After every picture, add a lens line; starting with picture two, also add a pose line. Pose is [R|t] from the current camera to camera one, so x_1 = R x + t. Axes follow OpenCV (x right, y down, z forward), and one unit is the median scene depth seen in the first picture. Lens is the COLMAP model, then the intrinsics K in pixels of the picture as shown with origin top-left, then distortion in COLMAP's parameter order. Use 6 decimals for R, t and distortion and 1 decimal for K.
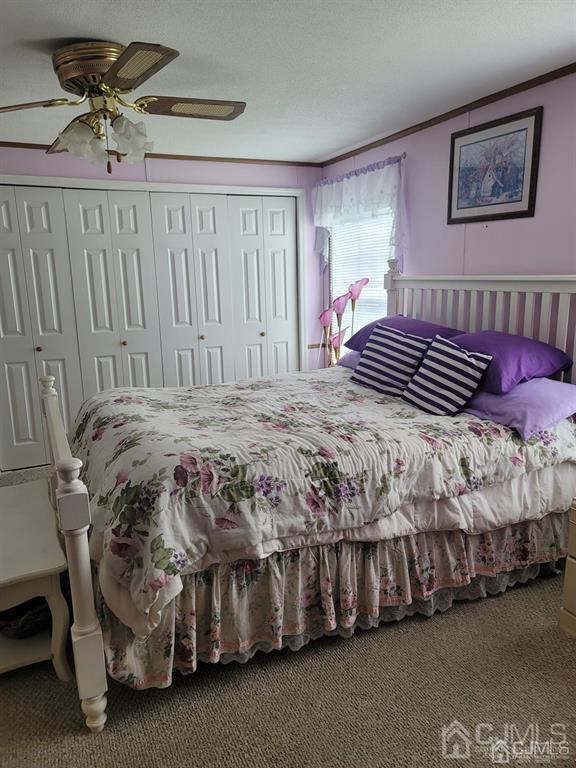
lens RADIAL K [[565.1, 0, 286.9], [0, 565.1, 384.2], [0, 0, 1]] dist [0.072346, -0.050738]
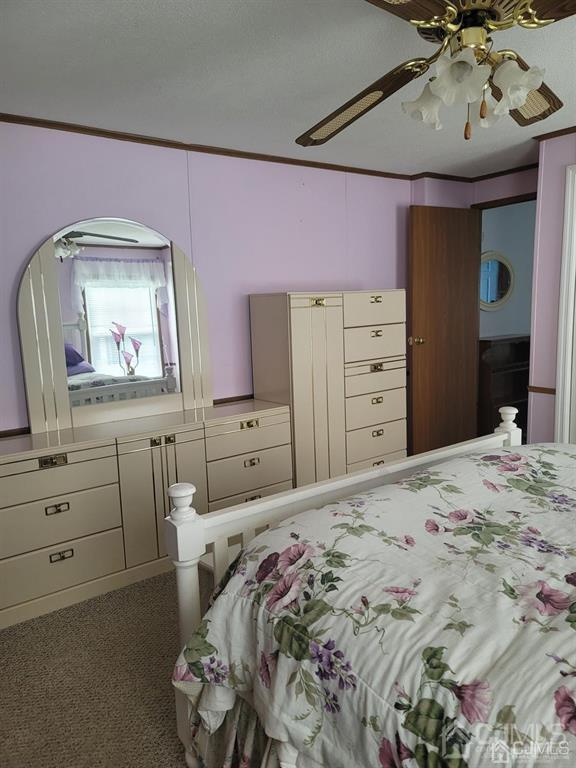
lens RADIAL K [[565.1, 0, 286.5], [0, 565.1, 385.2], [0, 0, 1]] dist [0.072346, -0.050738]
pose [[0.198914, 0.159743, -0.966910, 0.451148], [-0.160552, 0.978608, 0.128646, -0.151179], [0.966776, 0.129650, 0.220306, 0.794900]]
